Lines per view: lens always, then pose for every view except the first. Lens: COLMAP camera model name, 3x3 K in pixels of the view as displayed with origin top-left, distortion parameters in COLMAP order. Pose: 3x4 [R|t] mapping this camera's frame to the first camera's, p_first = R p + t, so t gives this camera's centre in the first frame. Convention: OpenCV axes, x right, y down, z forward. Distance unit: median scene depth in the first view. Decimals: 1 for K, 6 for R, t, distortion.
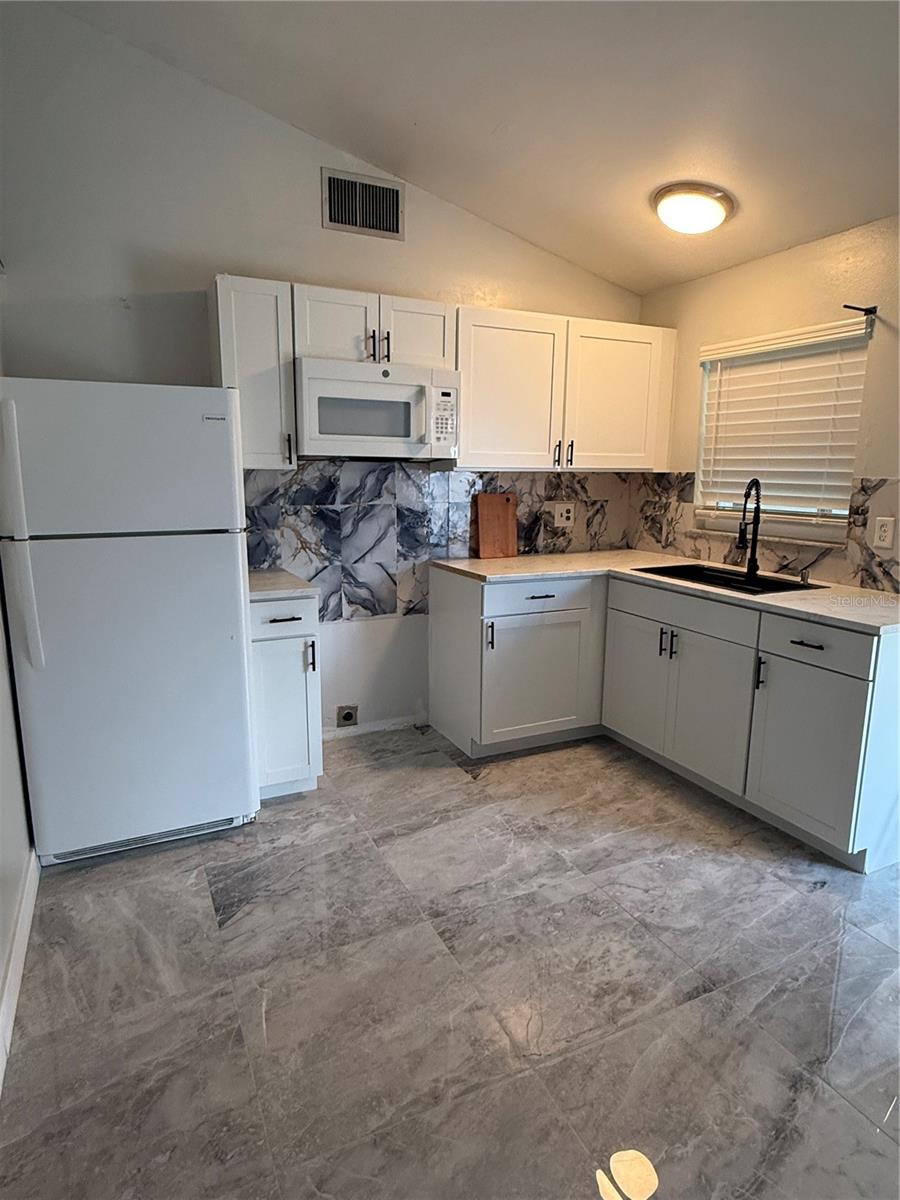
lens RADIAL K [[700.4, 0, 448.1], [0, 700.4, 600.7], [0, 0, 1]] dist [-0.000189, -0.000180]
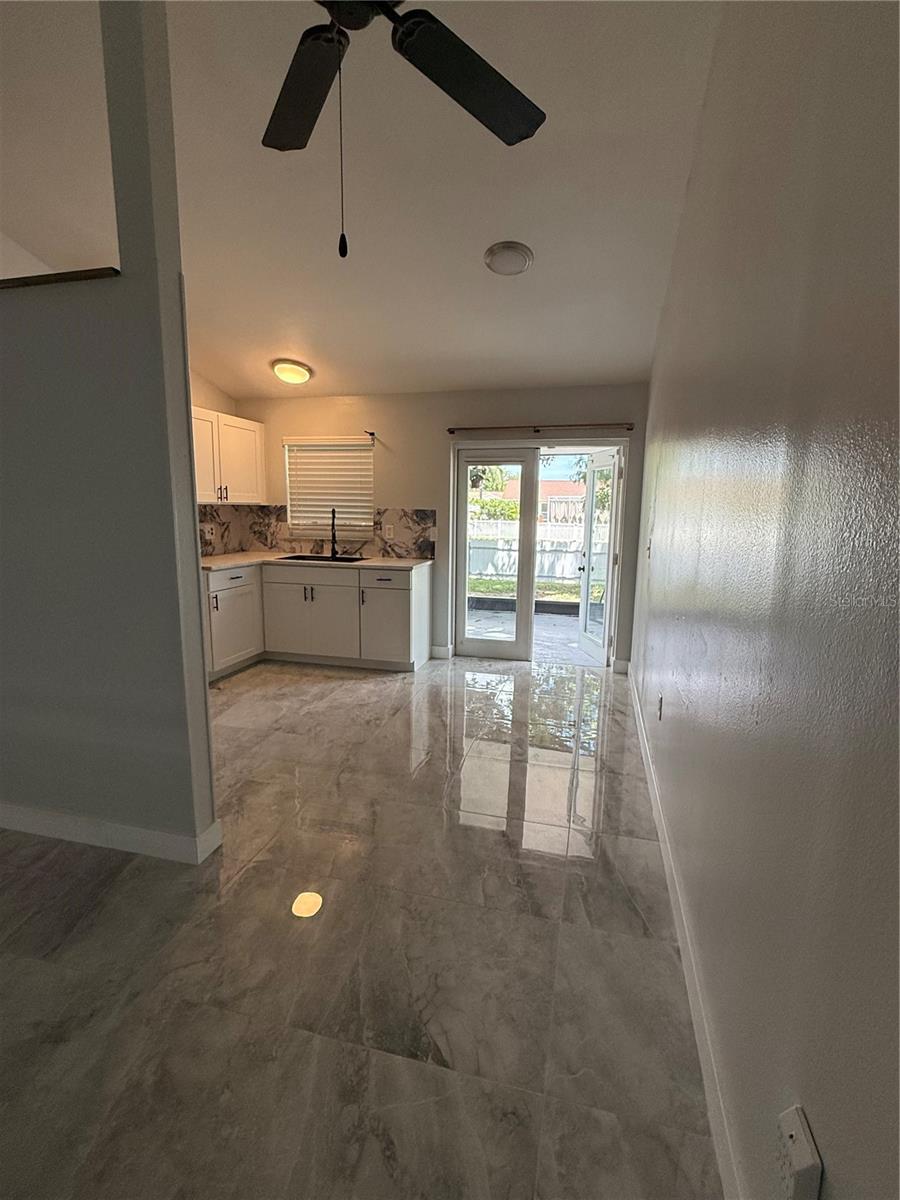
lens RADIAL K [[556.9, 0, 450.0], [0, 556.9, 599.4], [0, 0, 1]] dist [-0.000868, -0.000021]
pose [[0.644617, -0.122885, 0.754565, -0.533719], [0.132720, 0.989998, 0.047845, 0.048533], [-0.752897, 0.069304, 0.654479, -0.262287]]
